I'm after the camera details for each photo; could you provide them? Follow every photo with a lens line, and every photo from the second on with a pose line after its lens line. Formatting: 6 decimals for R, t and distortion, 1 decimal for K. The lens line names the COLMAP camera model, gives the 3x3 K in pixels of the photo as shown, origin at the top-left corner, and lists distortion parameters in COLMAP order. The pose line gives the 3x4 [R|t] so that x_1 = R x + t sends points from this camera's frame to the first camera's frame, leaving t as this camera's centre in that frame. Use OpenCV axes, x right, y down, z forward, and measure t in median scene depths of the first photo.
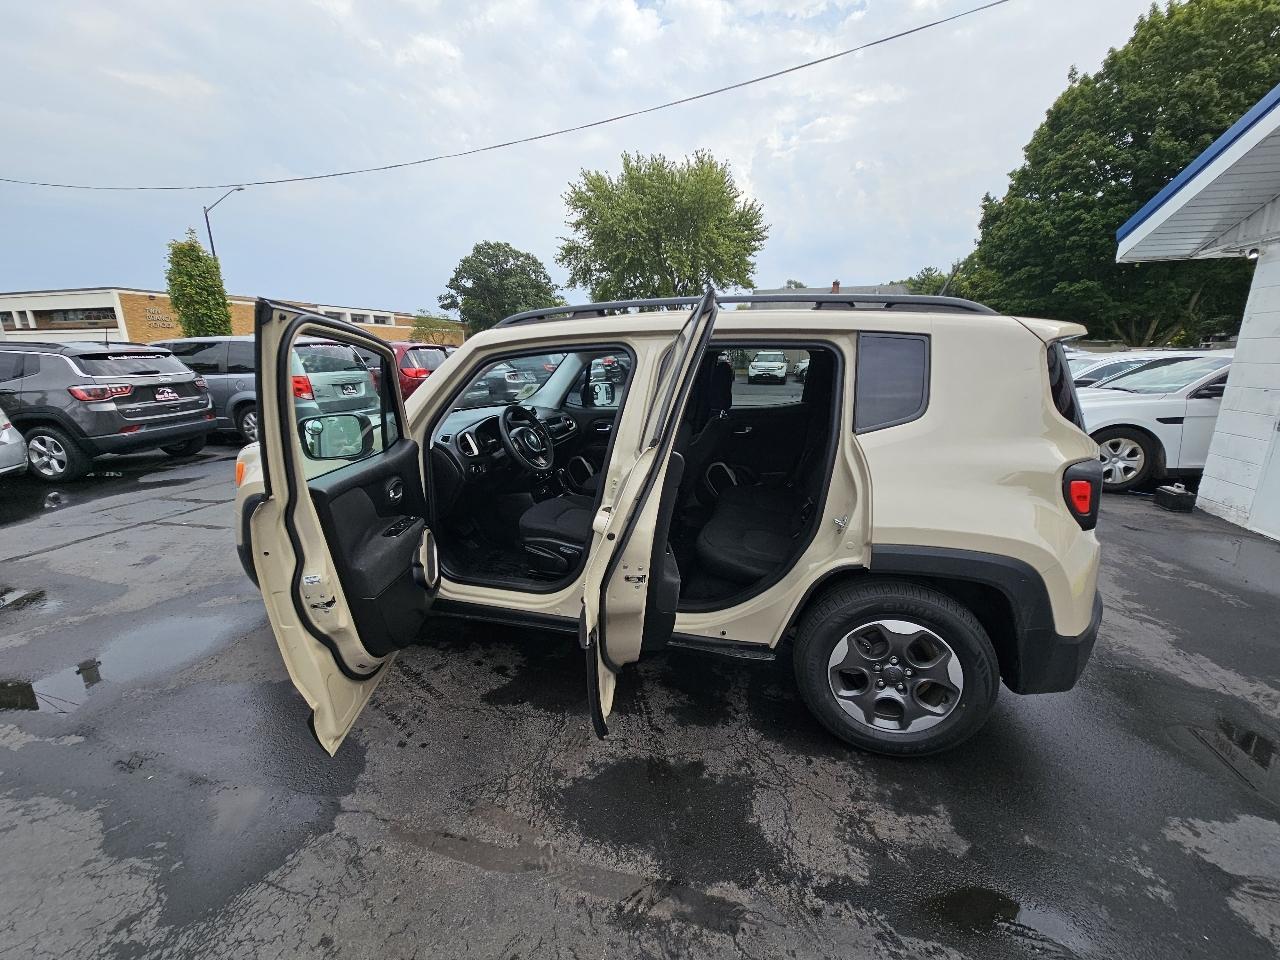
lens RADIAL K [[518.5, 0, 642.0], [0, 518.5, 483.4], [0, 0, 1]] dist [-0.000164, -0.000169]
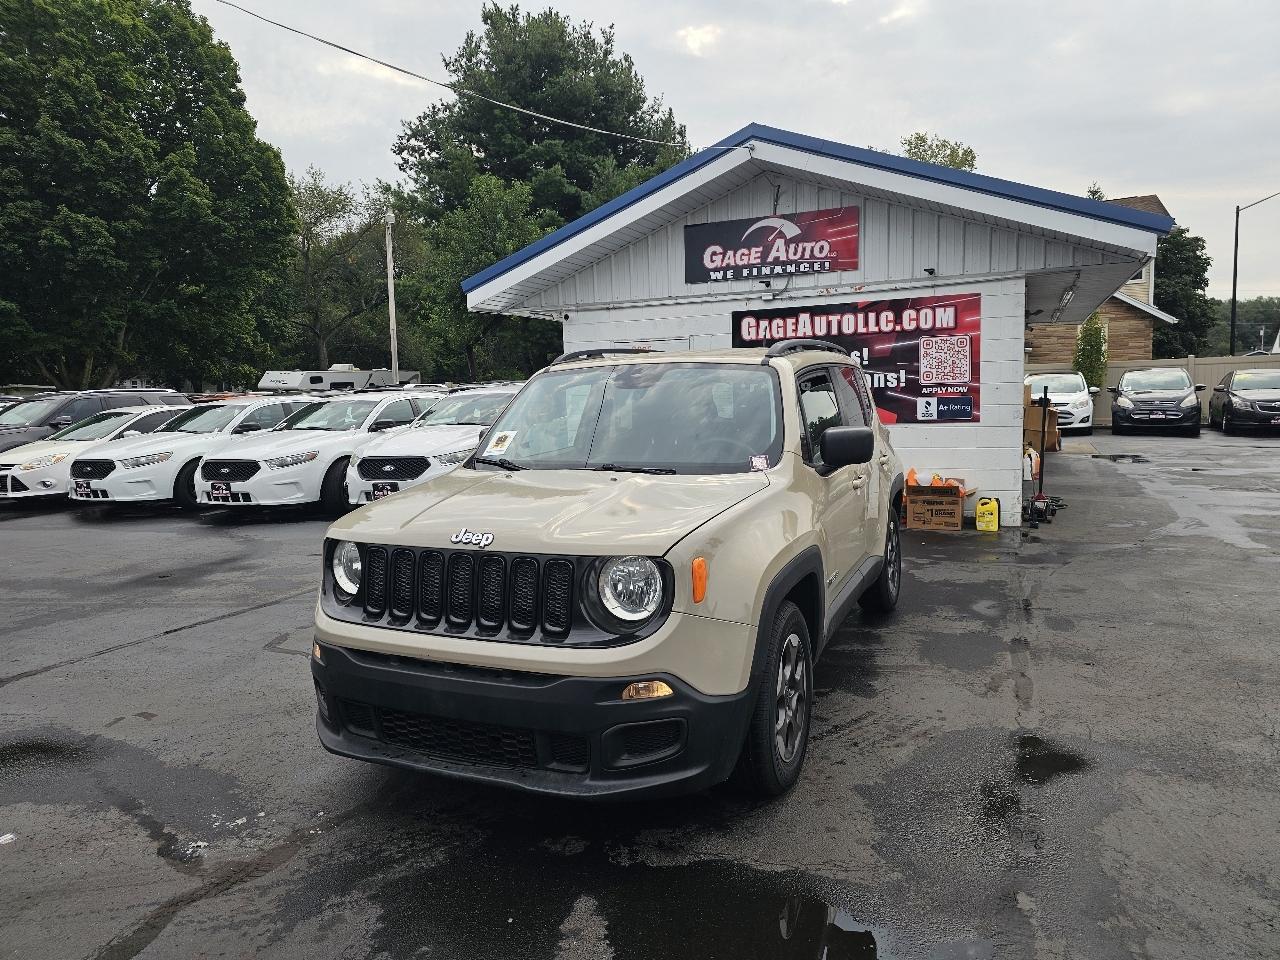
lens RADIAL K [[853.0, 0, 640.9], [0, 853.0, 471.9], [0, 0, 1]] dist [0.059030, -0.053942]
pose [[0.145747, -0.100554, 0.984198, -0.182627], [0.268009, 0.961635, 0.058560, -0.022347], [-0.952328, 0.255239, 0.167105, 0.092455]]
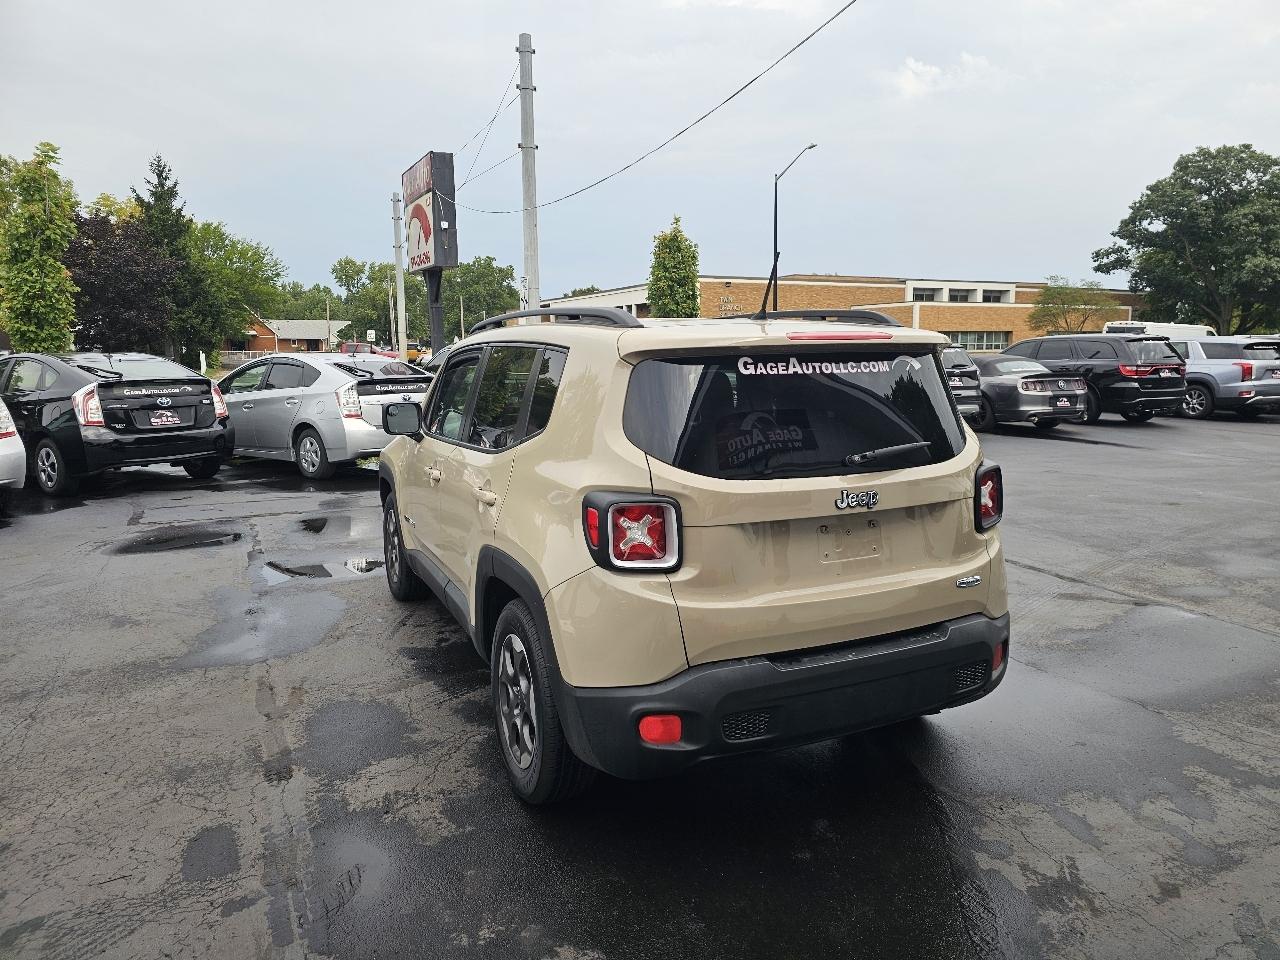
lens RADIAL K [[855.1, 0, 655.6], [0, 855.1, 467.8], [0, 0, 1]] dist [0.058417, -0.053302]
pose [[0.662151, 0.104714, -0.742019, 0.131065], [-0.182118, 0.982989, -0.023796, -0.003878], [0.726904, 0.150891, 0.669957, 0.004879]]
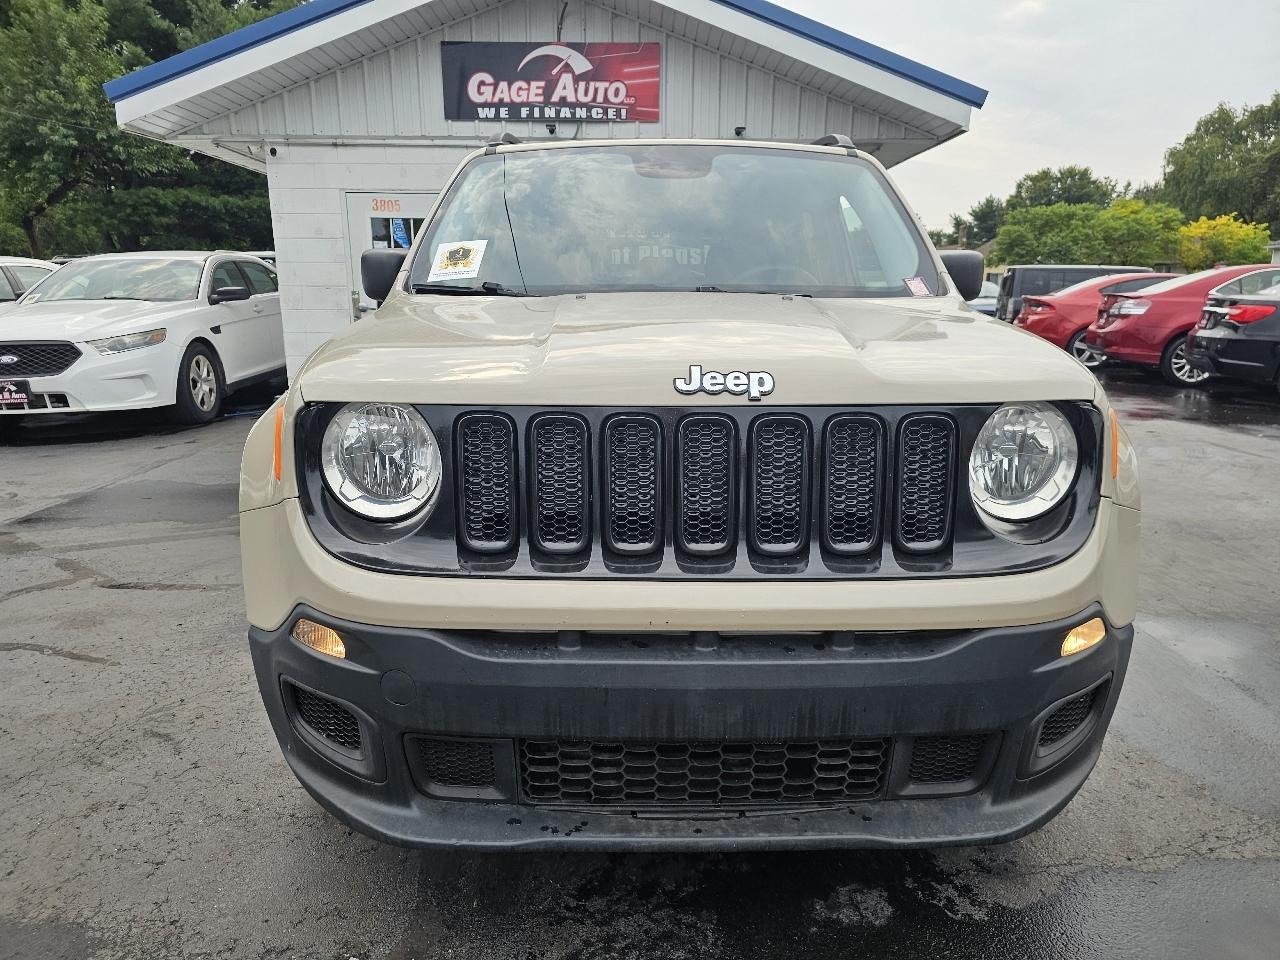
lens RADIAL K [[853.0, 0, 654.1], [0, 853.0, 499.5], [0, 0, 1]] dist [0.059030, -0.053942]
pose [[-0.285854, -0.222373, 0.932114, -0.130386], [0.233759, 0.927136, 0.292873, -0.023486], [-0.929324, 0.301610, -0.213044, 0.150308]]
